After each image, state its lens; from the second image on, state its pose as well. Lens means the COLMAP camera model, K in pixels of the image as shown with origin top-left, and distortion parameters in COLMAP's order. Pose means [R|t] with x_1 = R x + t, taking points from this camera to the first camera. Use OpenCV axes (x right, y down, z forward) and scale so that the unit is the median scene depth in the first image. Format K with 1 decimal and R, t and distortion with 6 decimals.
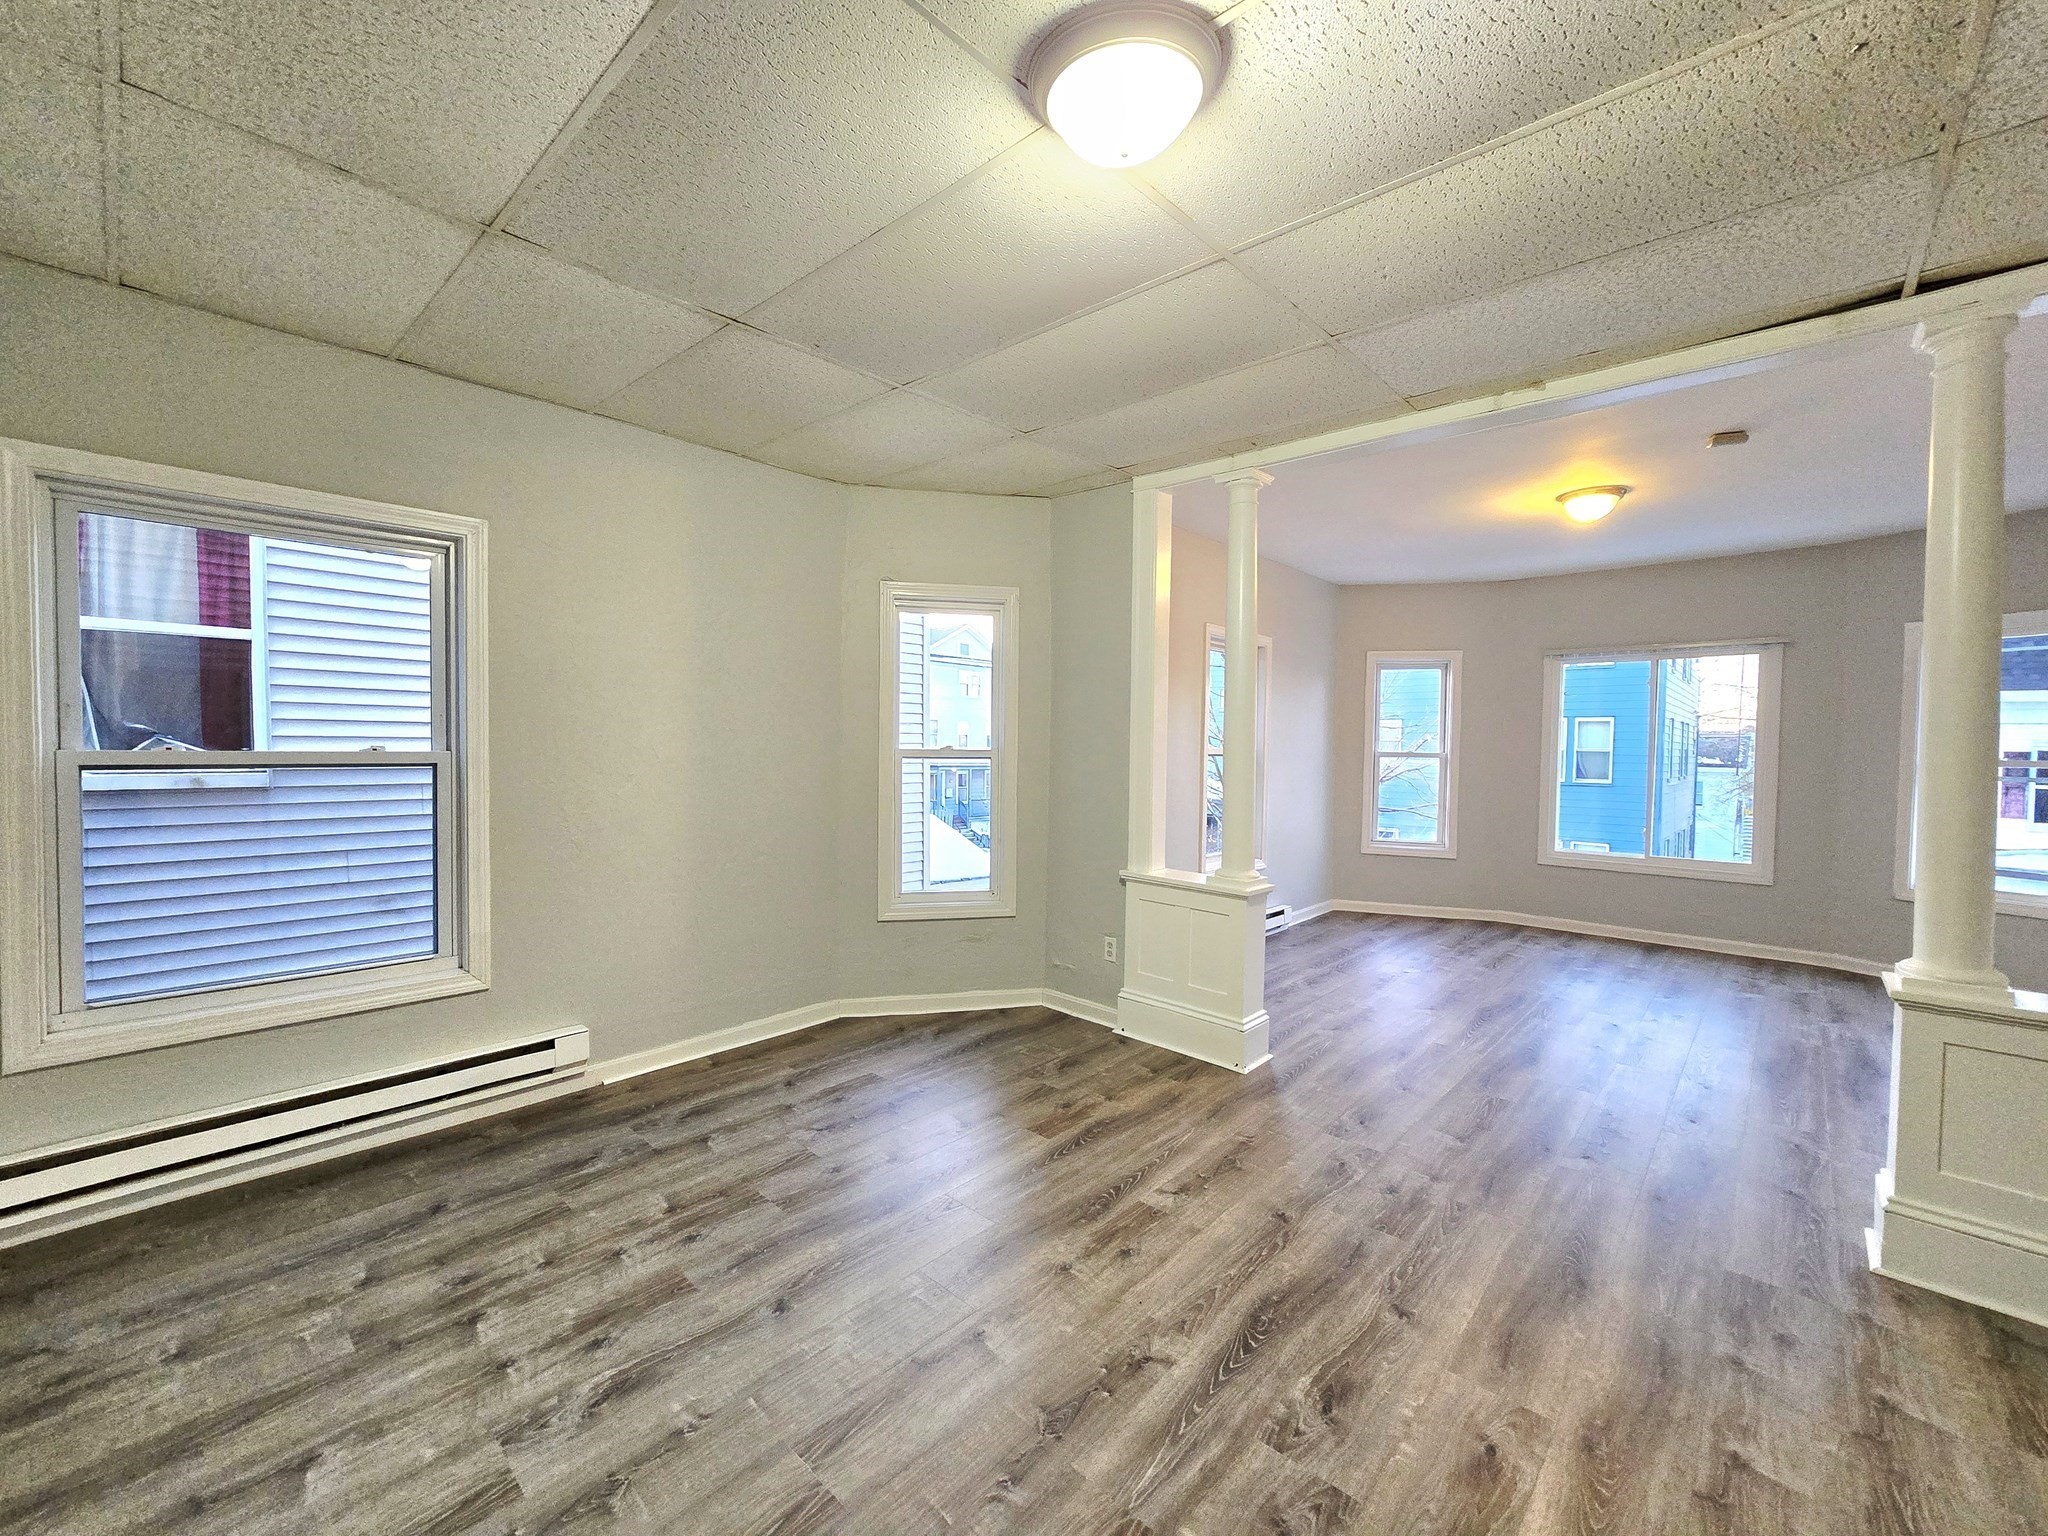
lens RADIAL K [[836.2, 0, 1015.0], [0, 836.2, 784.2], [0, 0, 1]] dist [-0.007338, 0.002112]
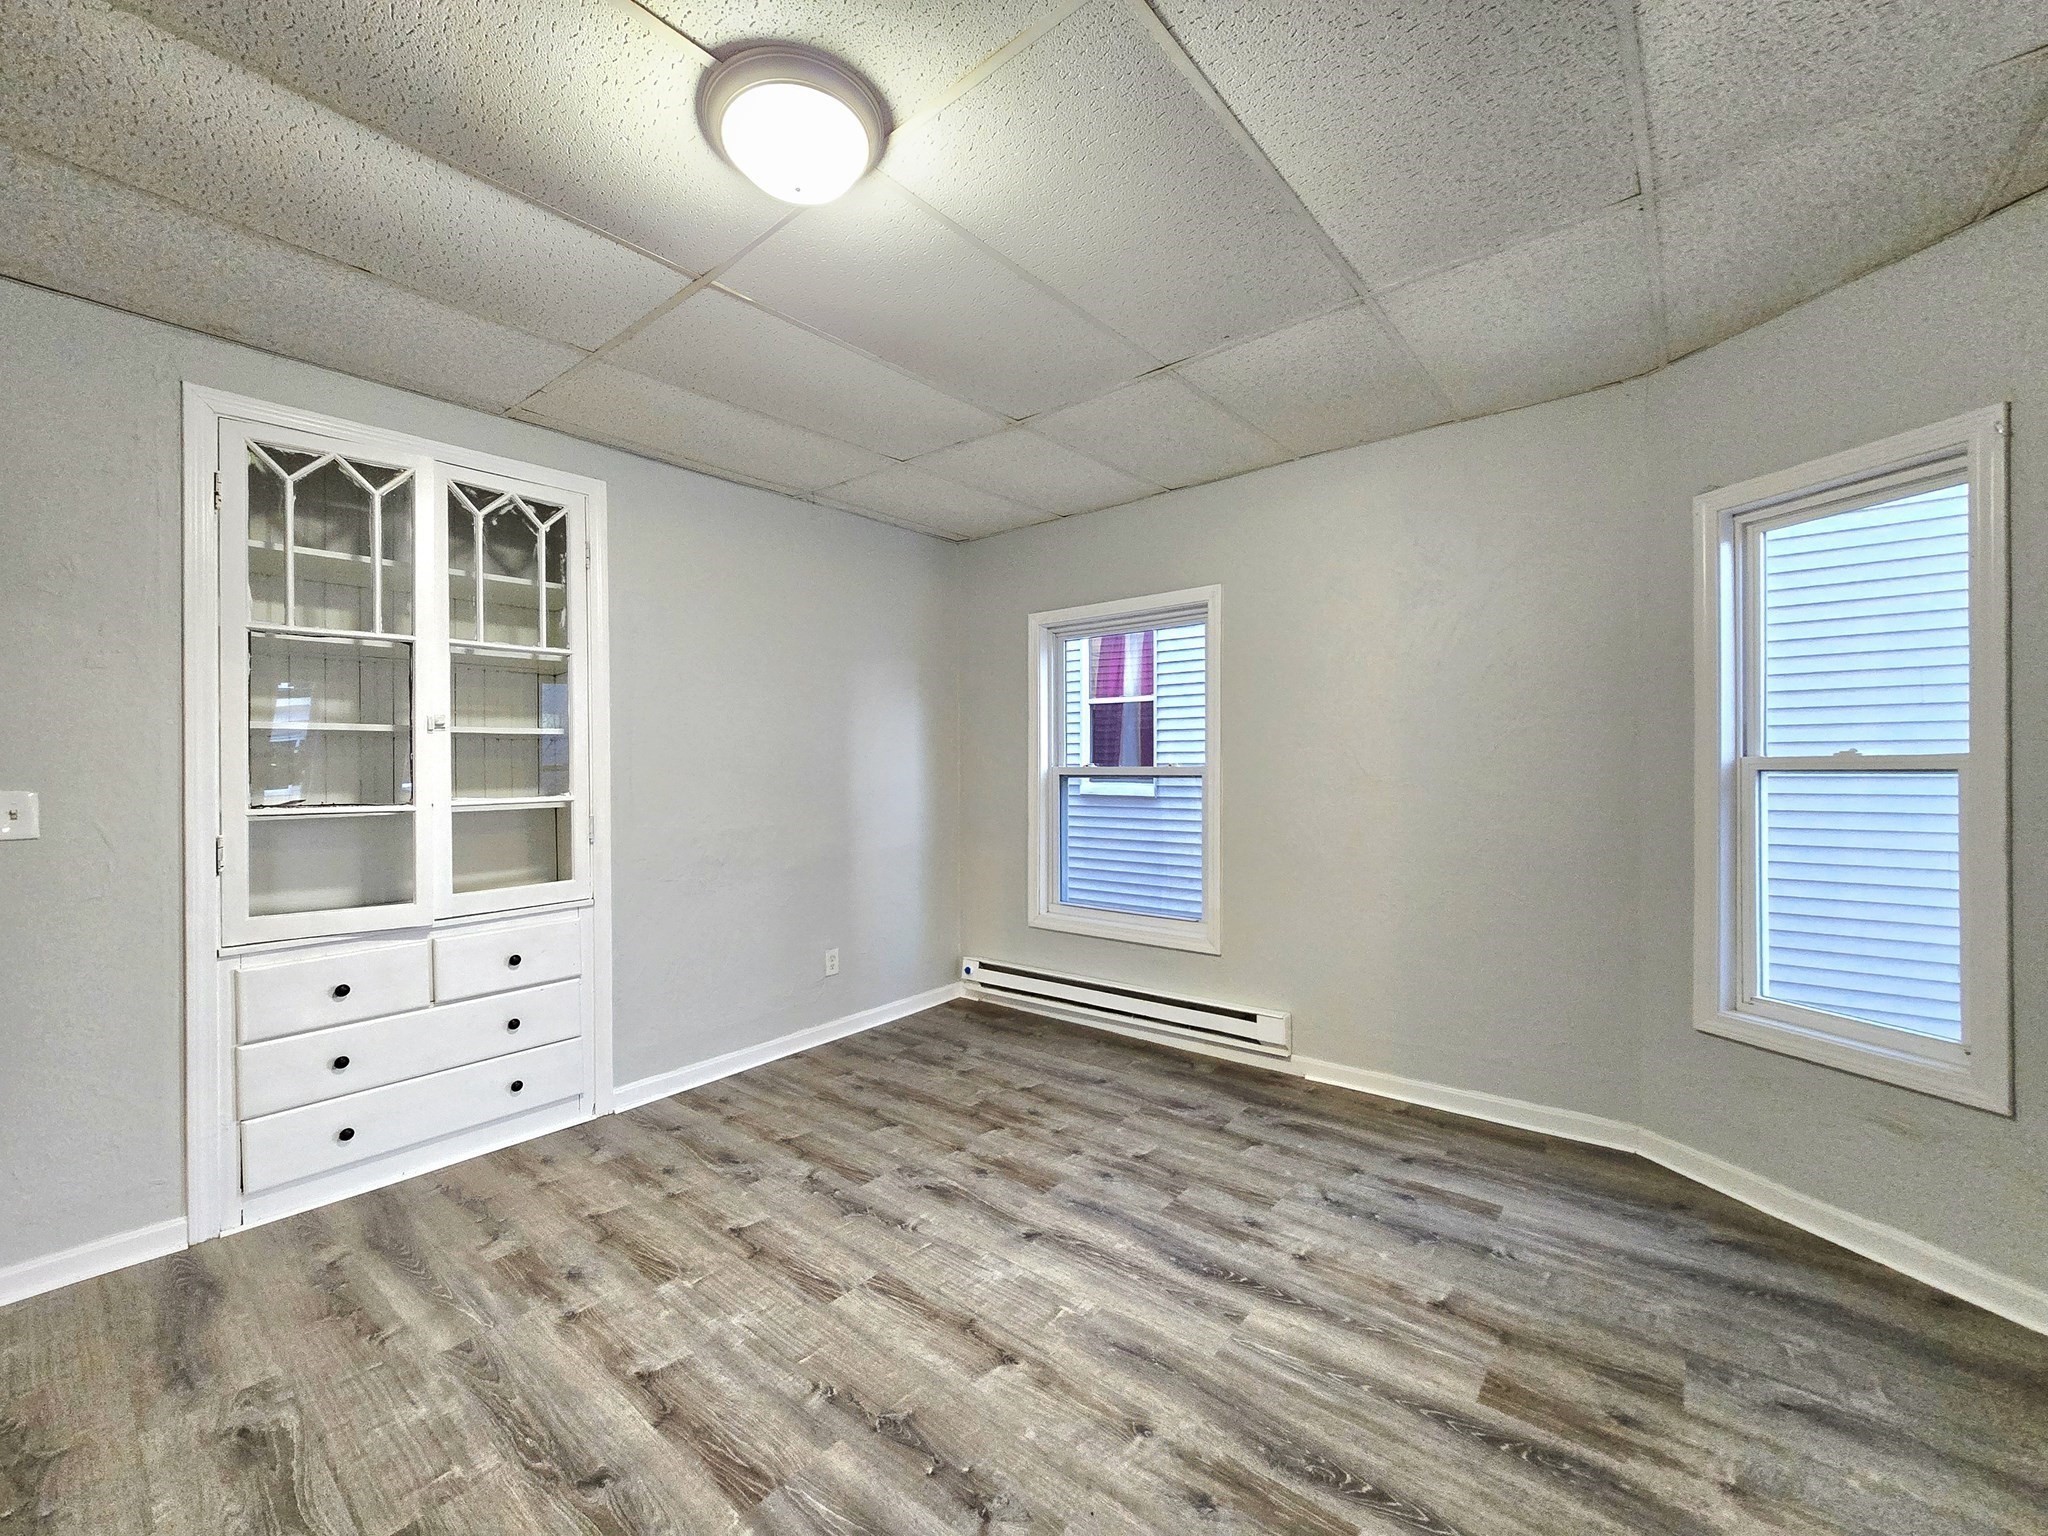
lens RADIAL K [[836.2, 0, 1012.6], [0, 836.2, 771.6], [0, 0, 1]] dist [-0.007338, 0.002112]
pose [[0.062401, -0.009887, -0.998002, 0.595173], [-0.048221, 0.998753, -0.012910, 0.003501], [0.996886, 0.048930, 0.061846, 0.596606]]
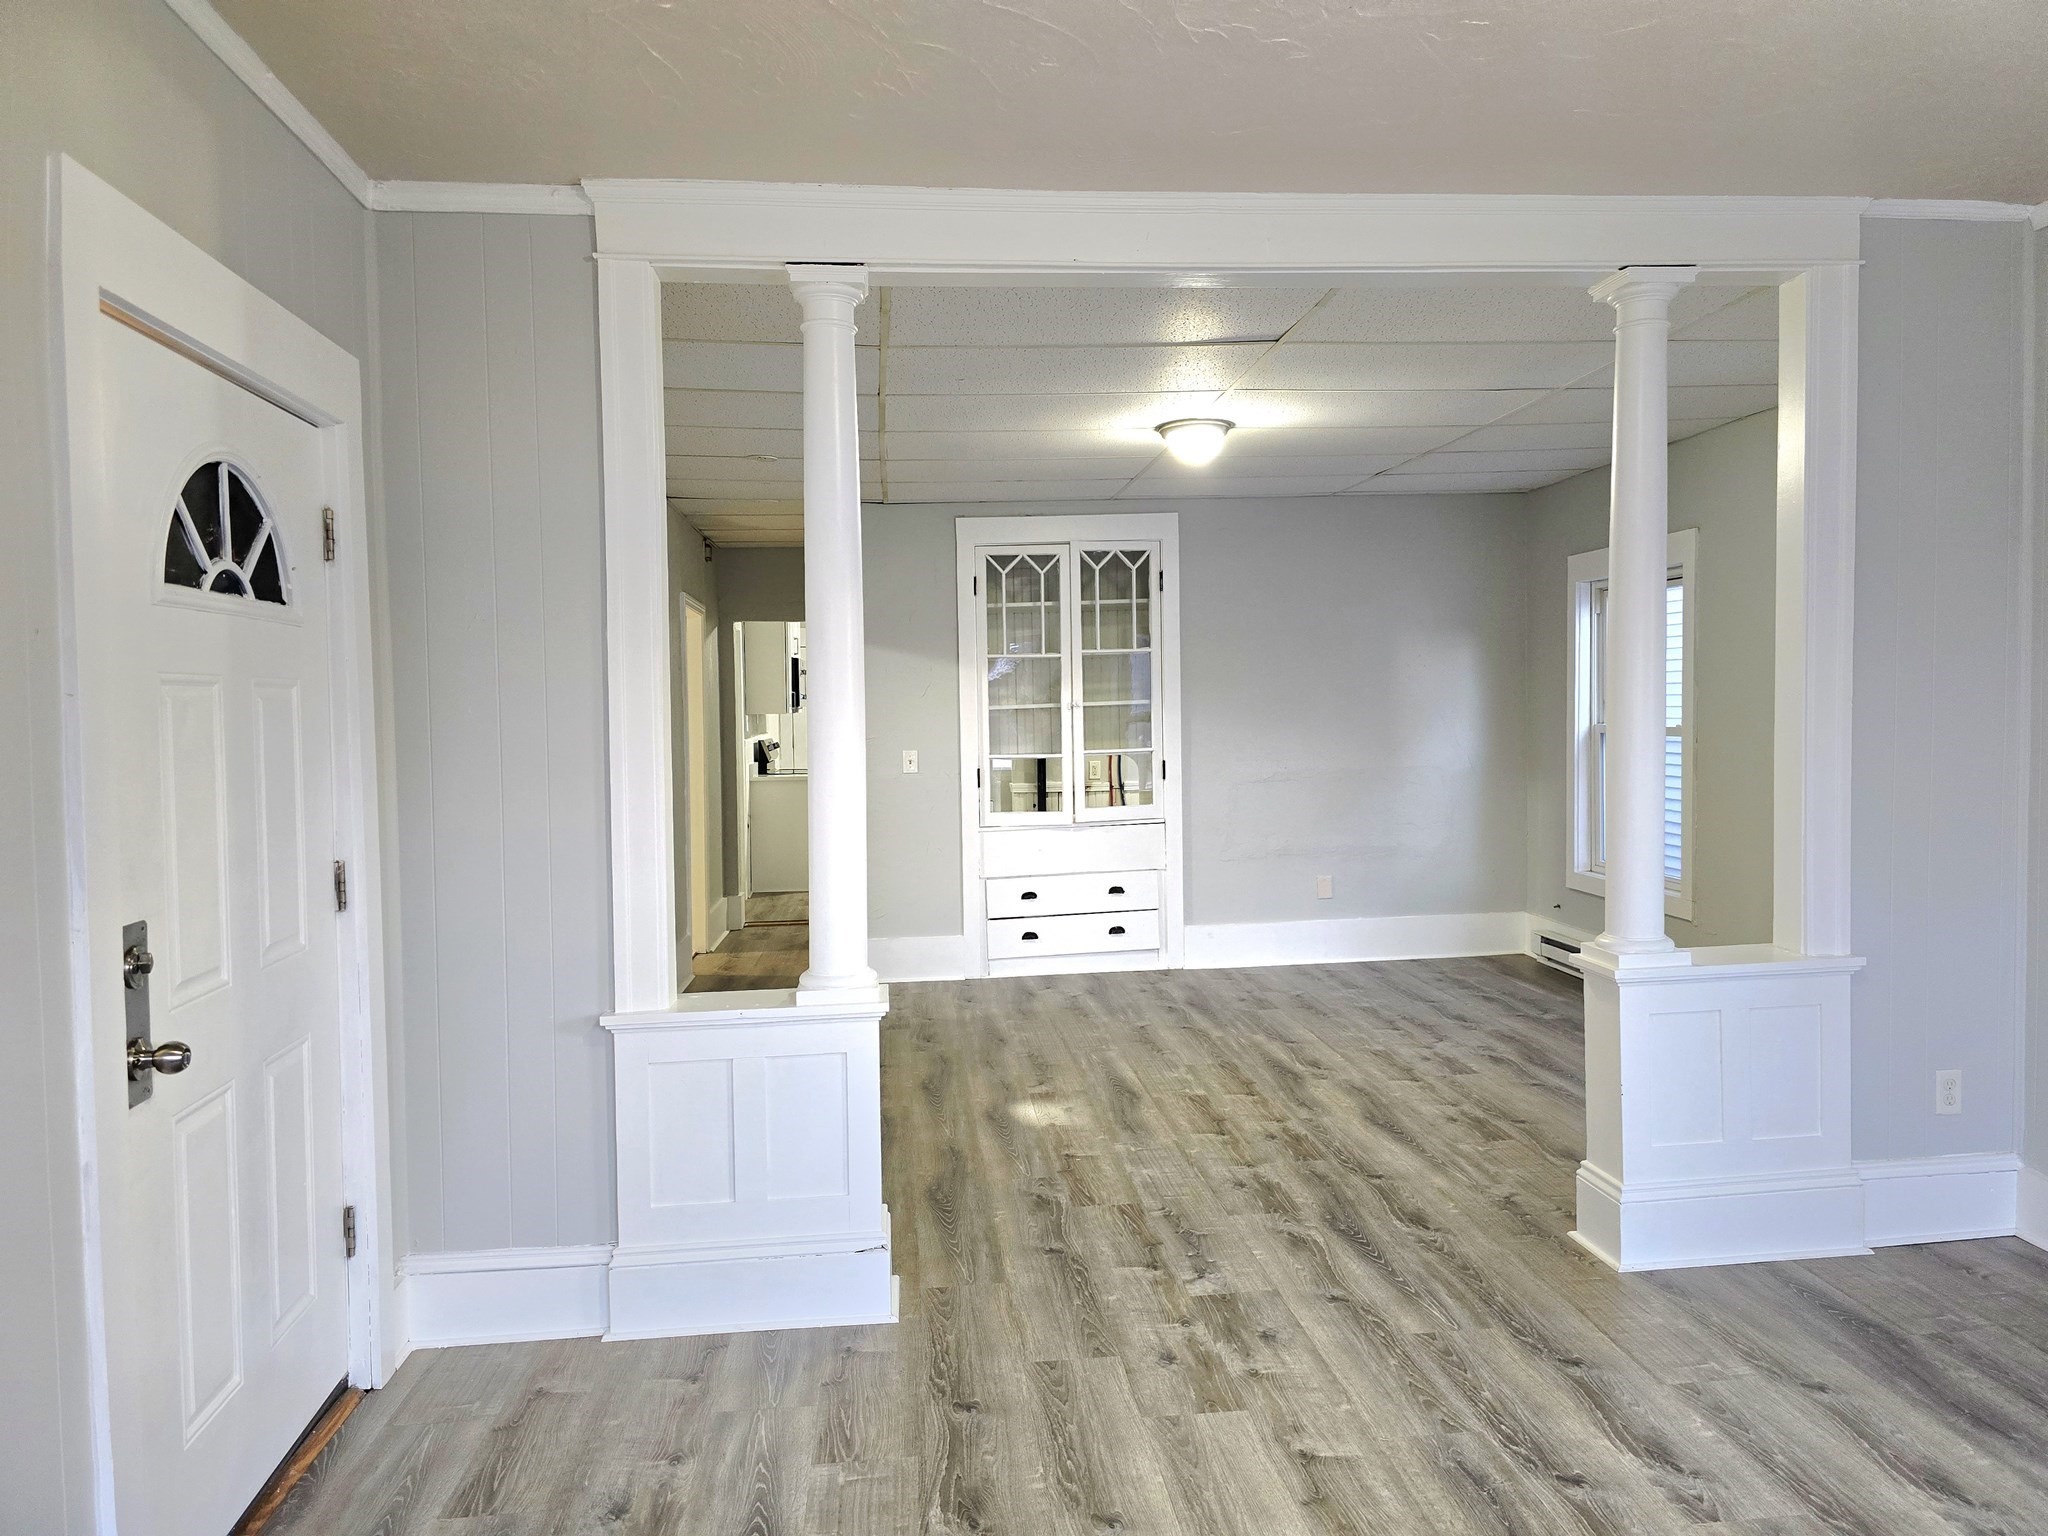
lens RADIAL K [[1365.4, 0, 1042.6], [0, 1365.4, 758.1], [0, 0, 1]] dist [0.061449, -0.054546]
pose [[-0.646254, 0.031120, -0.762488, 1.561975], [-0.029825, 0.997375, 0.065985, -0.094398], [0.762539, 0.065385, -0.643629, 1.571377]]
